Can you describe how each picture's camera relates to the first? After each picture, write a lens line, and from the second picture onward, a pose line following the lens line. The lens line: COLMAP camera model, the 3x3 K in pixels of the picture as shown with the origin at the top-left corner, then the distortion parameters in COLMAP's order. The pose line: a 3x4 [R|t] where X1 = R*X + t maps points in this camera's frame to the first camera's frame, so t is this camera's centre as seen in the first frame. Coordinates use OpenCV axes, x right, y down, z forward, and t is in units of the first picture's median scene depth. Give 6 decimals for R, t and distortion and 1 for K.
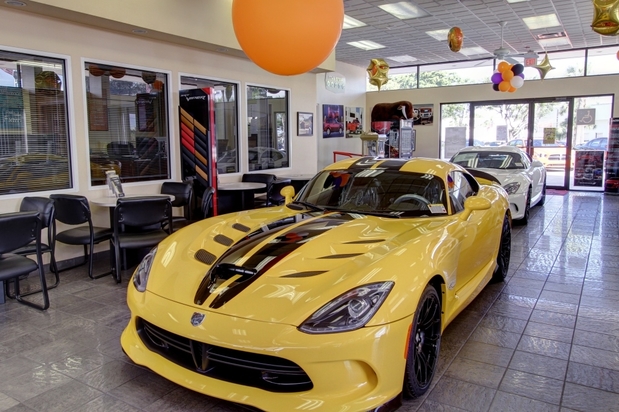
lens RADIAL K [[468.2, 0, 309.5], [0, 468.2, 206.0], [0, 0, 1]] dist [-0.001848, 0.001290]
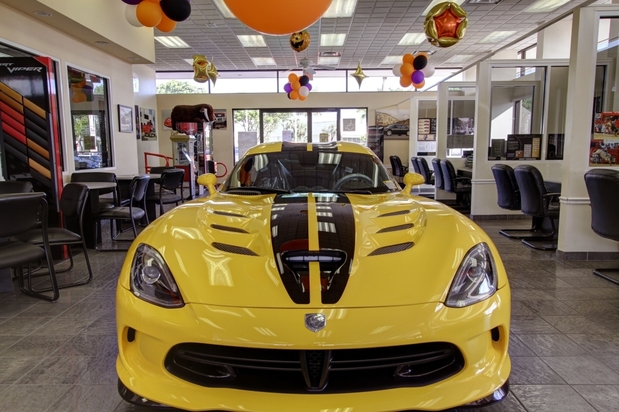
lens RADIAL K [[438.6, 0, 309.5], [0, 438.6, 206.0], [0, 0, 1]] dist [0.003820, 0.003045]
pose [[0.850193, -0.066842, 0.522210, -0.117301], [0.076613, 0.997057, 0.002890, 0.011120], [-0.520867, 0.037551, 0.852812, 0.079349]]
